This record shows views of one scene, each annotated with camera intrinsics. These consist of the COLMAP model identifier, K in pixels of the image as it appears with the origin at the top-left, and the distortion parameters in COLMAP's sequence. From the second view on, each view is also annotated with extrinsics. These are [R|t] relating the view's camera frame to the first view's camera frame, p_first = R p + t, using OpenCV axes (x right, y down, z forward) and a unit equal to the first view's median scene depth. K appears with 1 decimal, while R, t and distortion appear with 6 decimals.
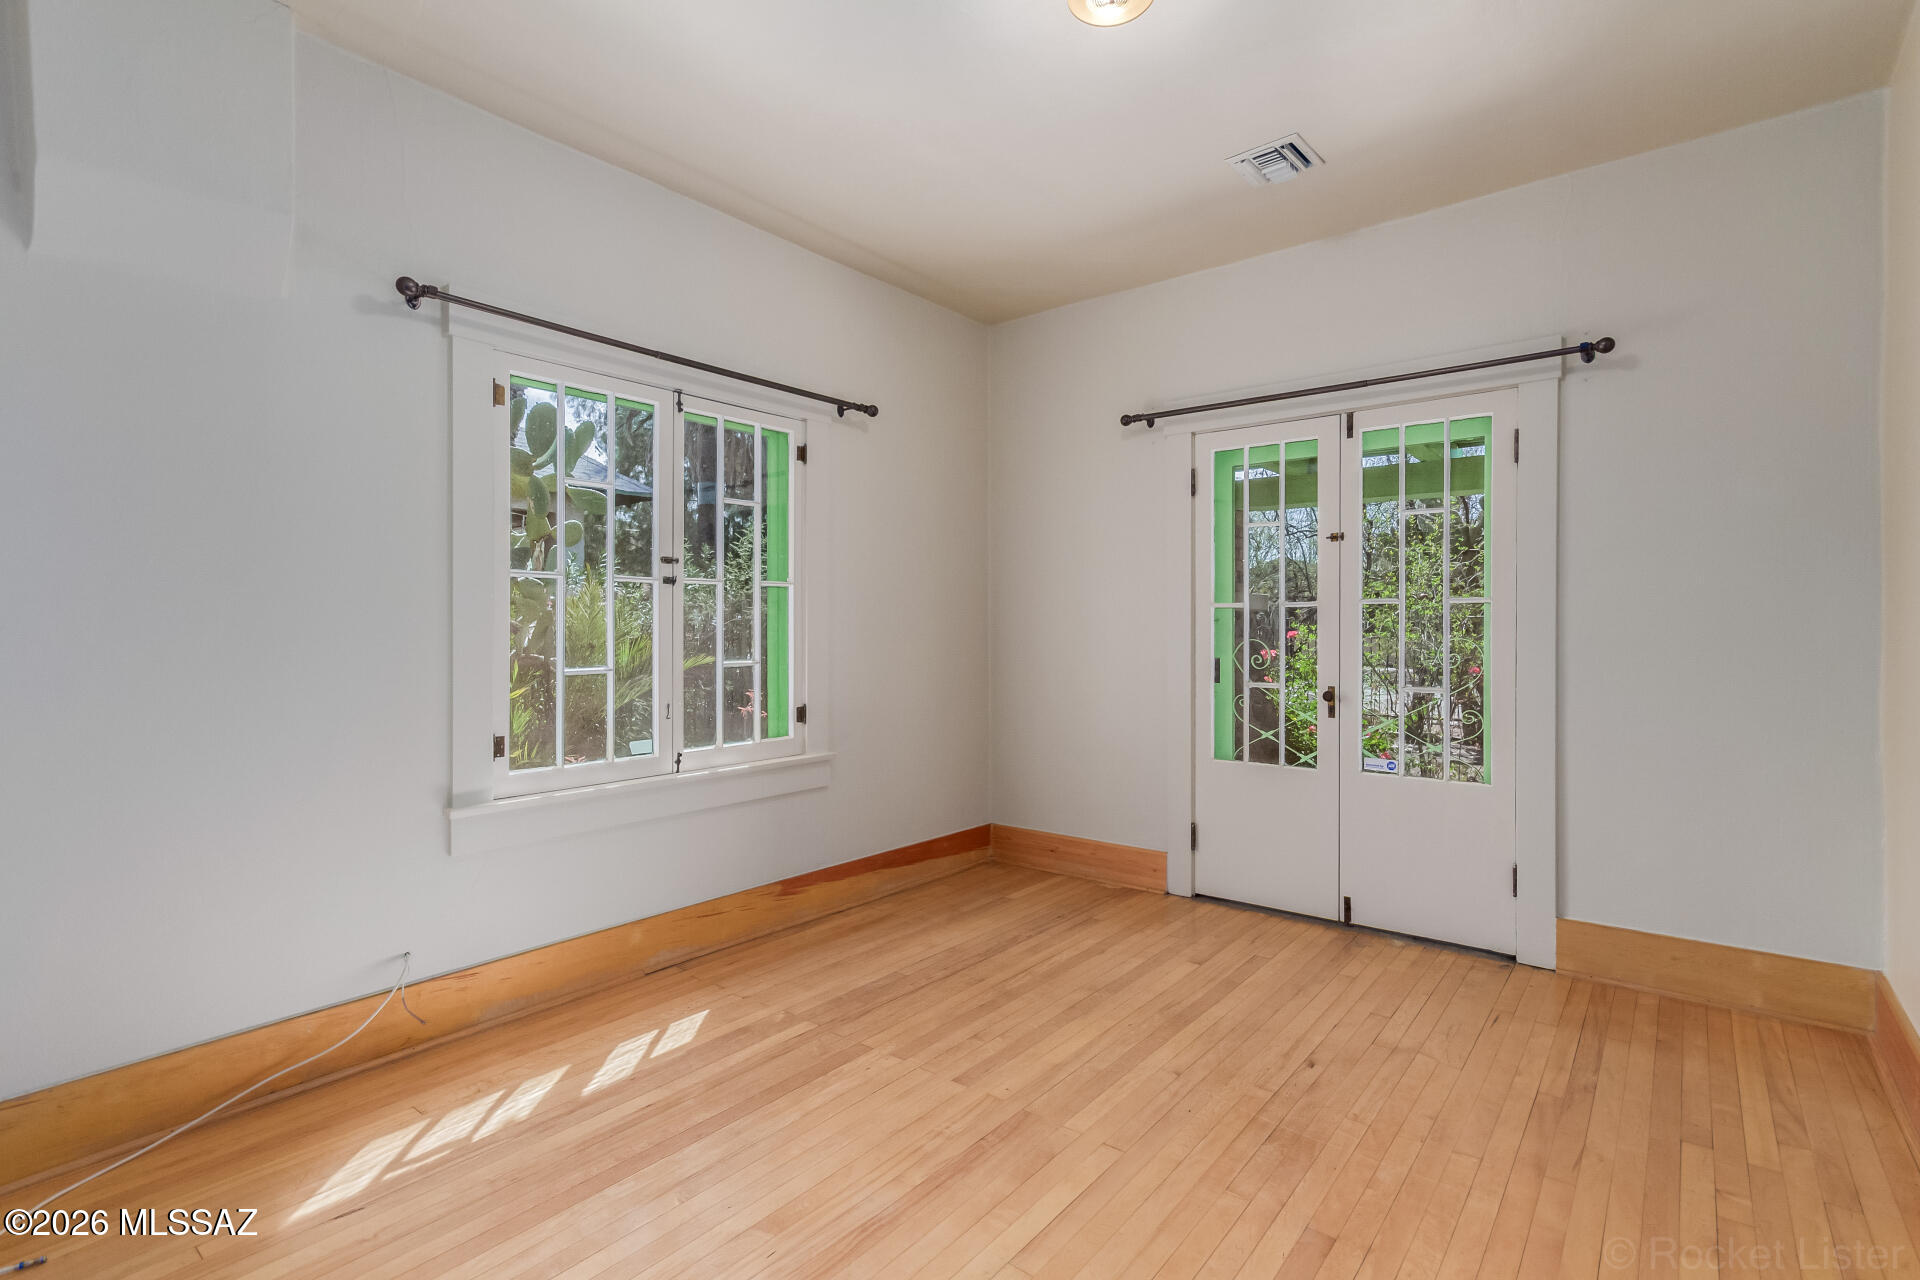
lens RADIAL K [[900.5, 0, 976.3], [0, 900.5, 630.3], [0, 0, 1]] dist [0.001985, -0.000025]
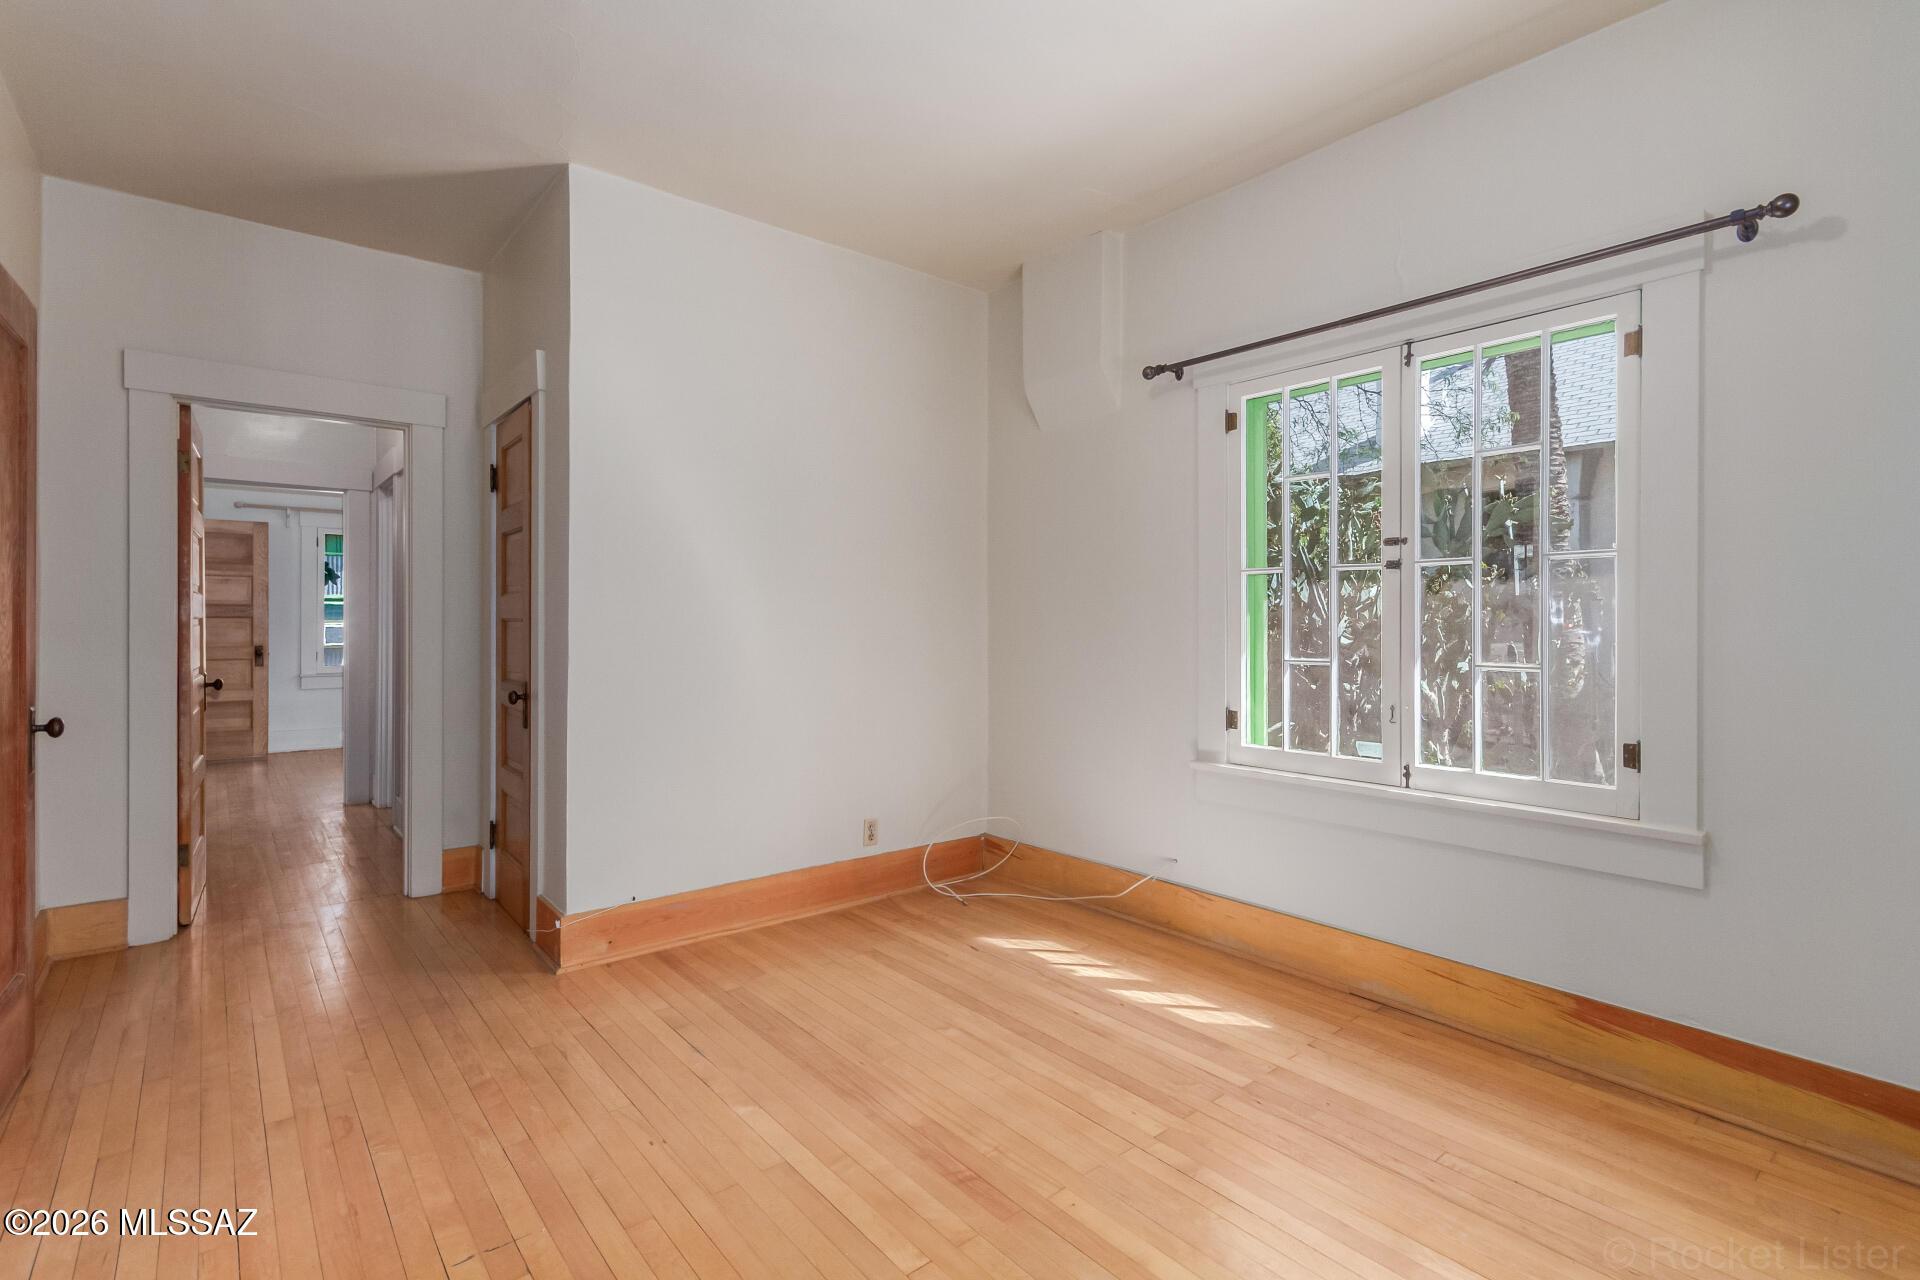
lens RADIAL K [[906.3, 0, 957.3], [0, 906.3, 610.5], [0, 0, 1]] dist [0.000669, -0.000296]
pose [[-0.219387, -0.005262, -0.975624, 0.631594], [-0.000078, 0.999986, -0.005376, -0.006203], [0.975638, -0.001103, -0.219385, 0.808406]]
